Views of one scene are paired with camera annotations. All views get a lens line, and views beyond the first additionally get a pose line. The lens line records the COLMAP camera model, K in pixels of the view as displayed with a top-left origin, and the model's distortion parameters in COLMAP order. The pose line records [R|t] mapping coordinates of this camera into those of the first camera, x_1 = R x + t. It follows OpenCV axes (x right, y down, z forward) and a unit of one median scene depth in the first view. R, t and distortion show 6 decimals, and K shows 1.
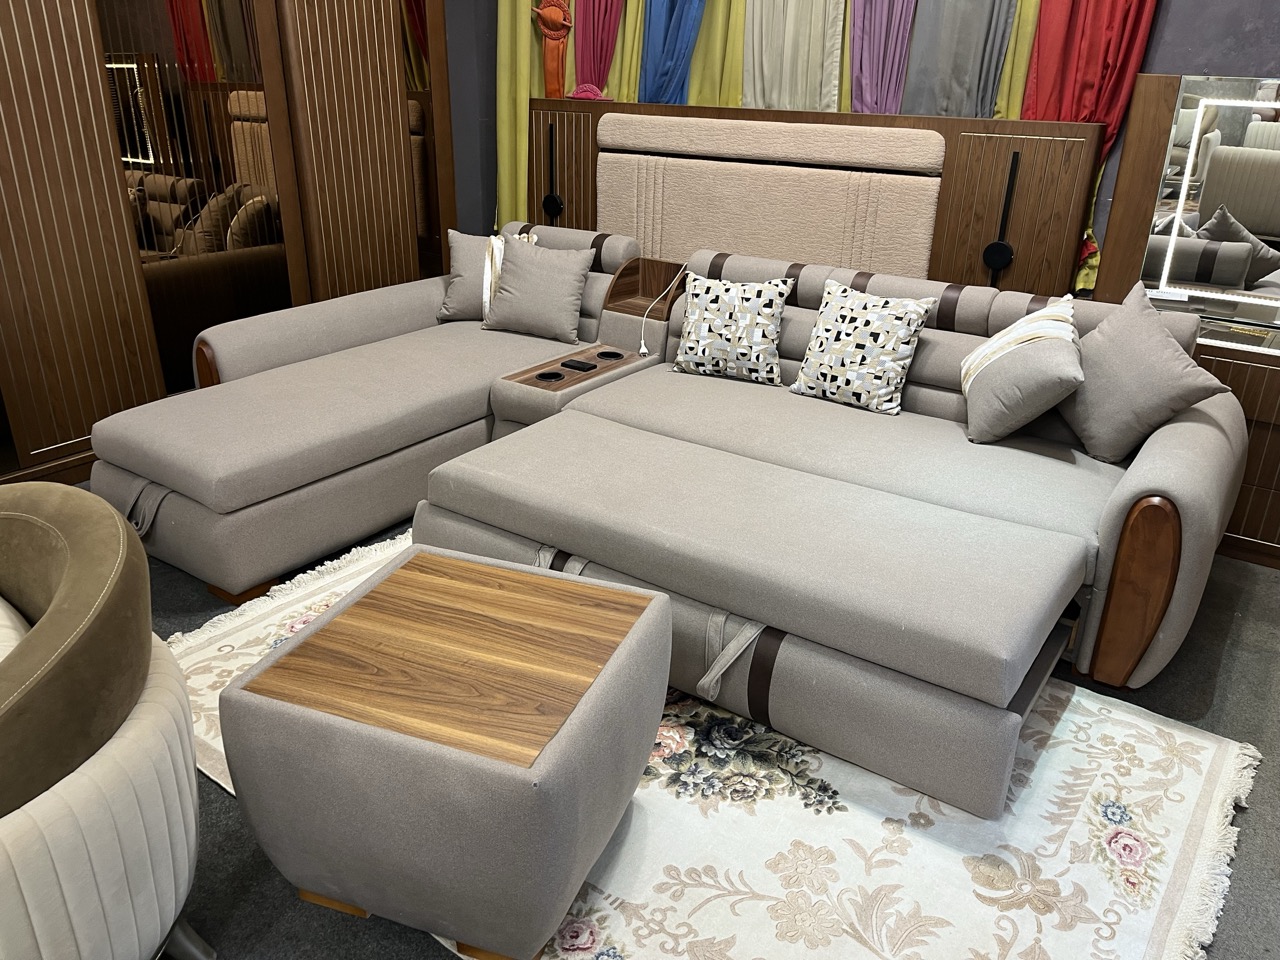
lens RADIAL K [[964.4, 0, 644.2], [0, 964.4, 481.1], [0, 0, 1]] dist [0.061586, -0.087216]
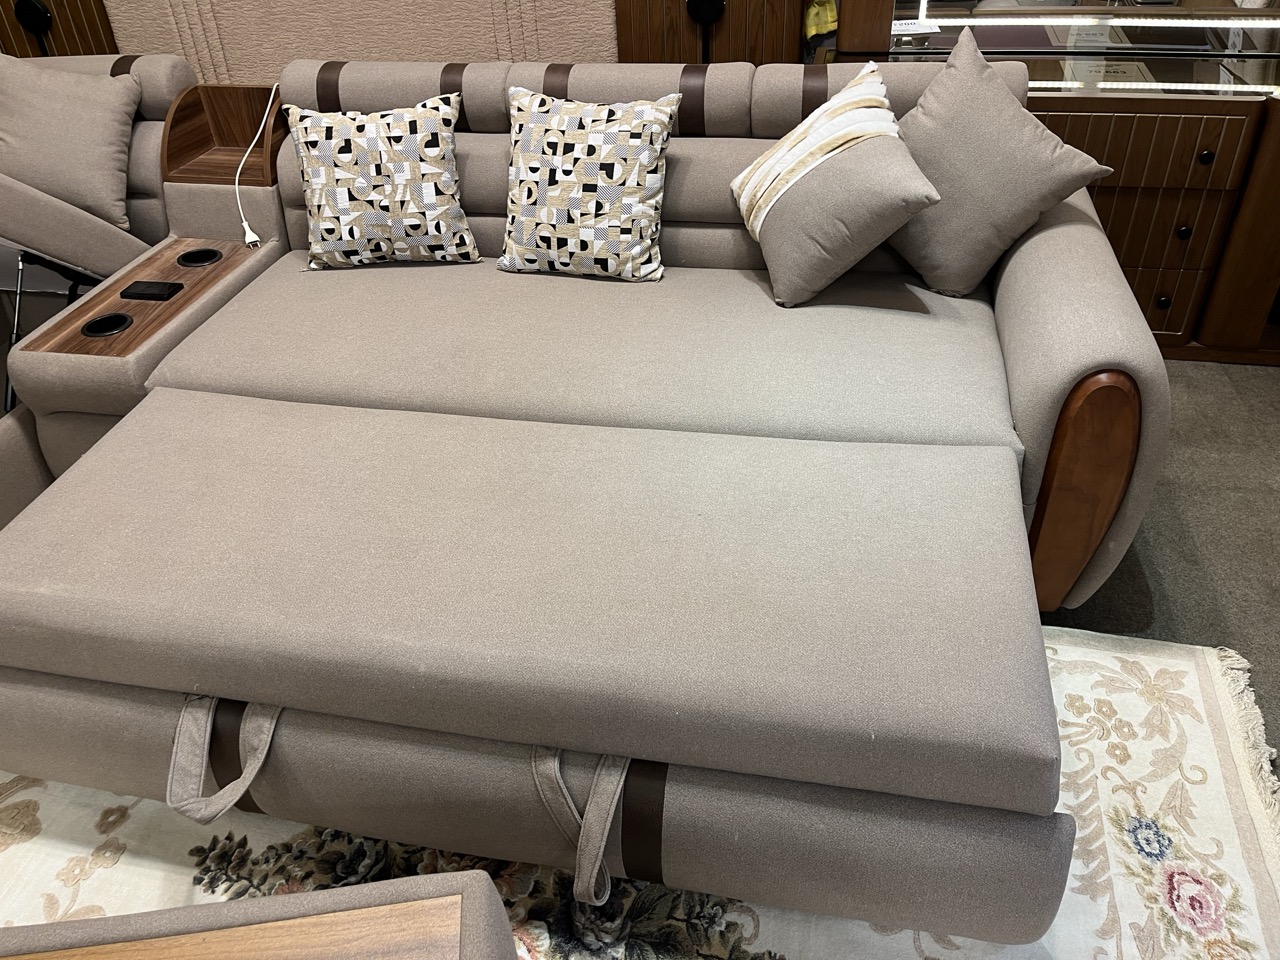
lens RADIAL K [[964.4, 0, 631.3], [0, 964.4, 462.5], [0, 0, 1]] dist [0.061586, -0.087216]
pose [[0.916868, -0.281359, 0.283180, 0.006773], [0.214424, 0.945477, 0.245145, -0.109986], [-0.336713, -0.164046, 0.927207, 0.318281]]
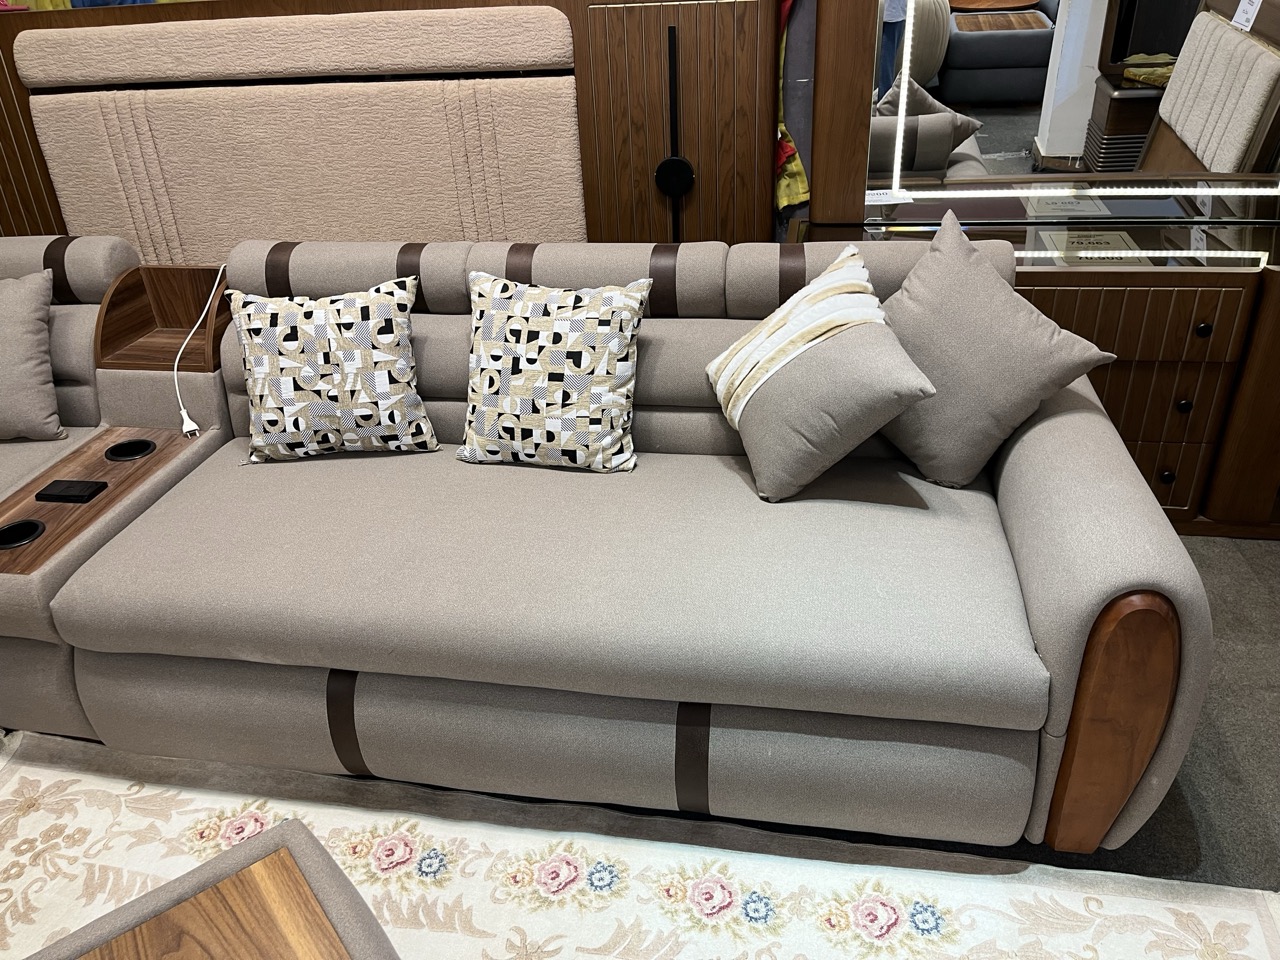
lens RADIAL K [[964.4, 0, 640.7], [0, 964.4, 472.5], [0, 0, 1]] dist [0.061586, -0.087216]
pose [[0.901838, -0.261184, 0.344196, 0.040865], [0.228385, 0.964388, 0.133402, -0.139453], [-0.366780, -0.041698, 0.929373, 0.377383]]
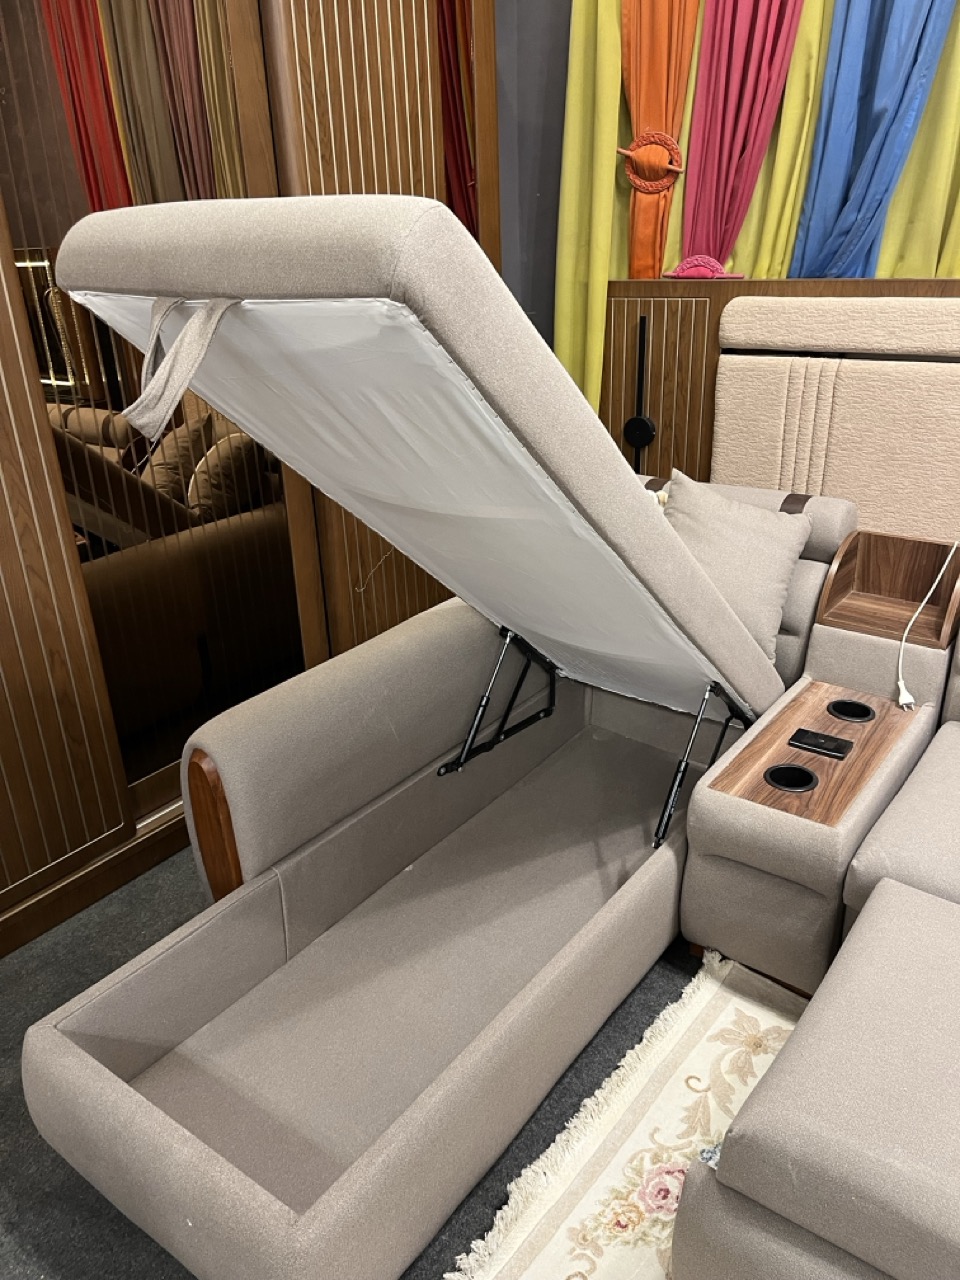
lens RADIAL K [[964.4, 0, 476.7], [0, 964.4, 638.1], [0, 0, 1]] dist [0.061586, -0.087216]
pose [[0.997158, -0.034529, -0.066966, -0.247661], [0.034308, 0.999401, -0.004443, -0.200259], [0.067079, 0.002133, 0.997745, 0.434933]]
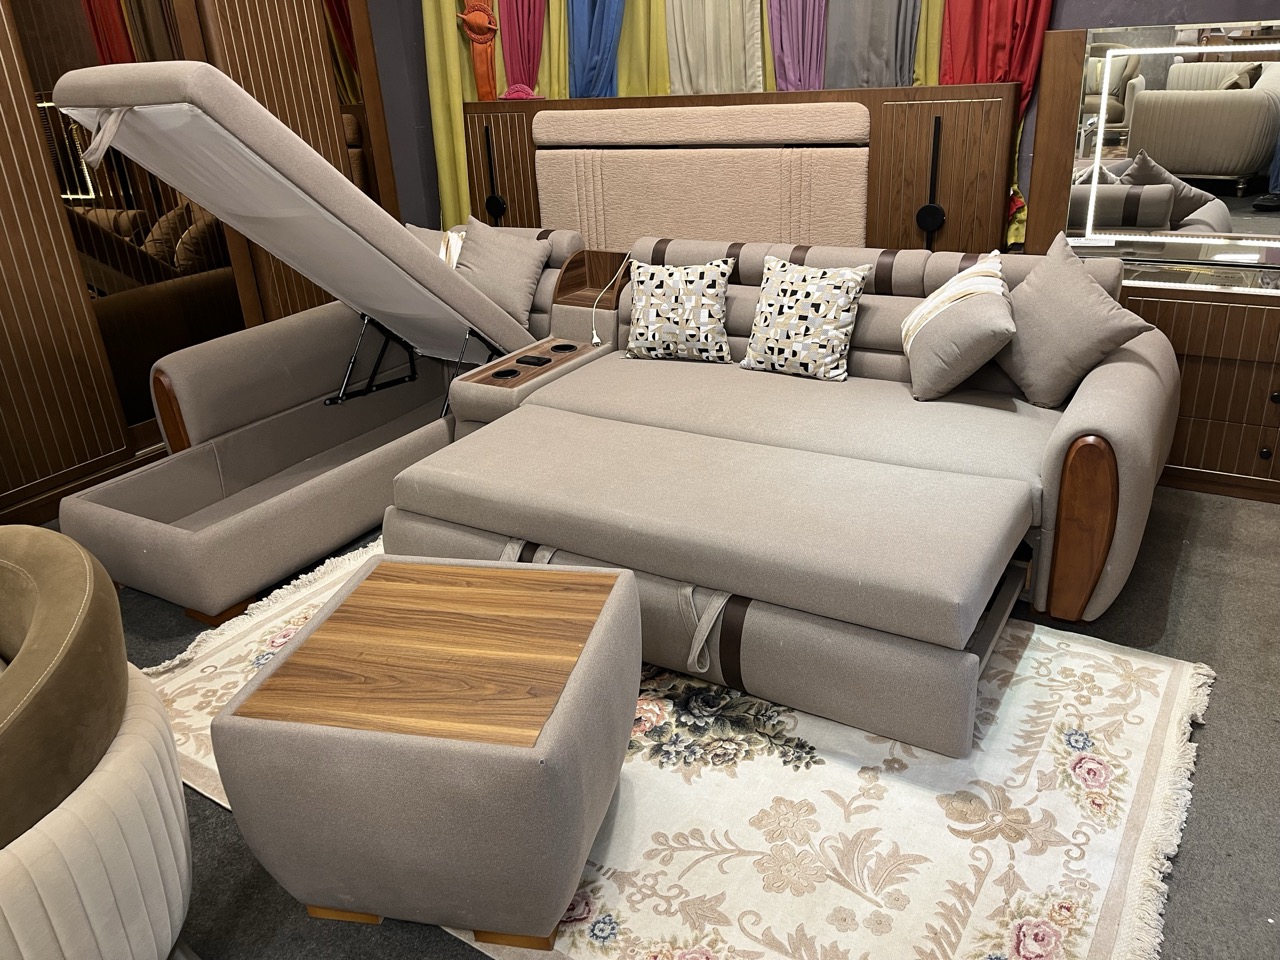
lens RADIAL K [[964.4, 0, 641.9], [0, 964.4, 464.3], [0, 0, 1]] dist [0.061586, -0.087216]
pose [[0.995397, -0.092644, 0.024544, 0.011808], [0.092766, 0.995680, -0.003882, 0.003823], [-0.024079, 0.006140, 0.999691, -0.022184]]
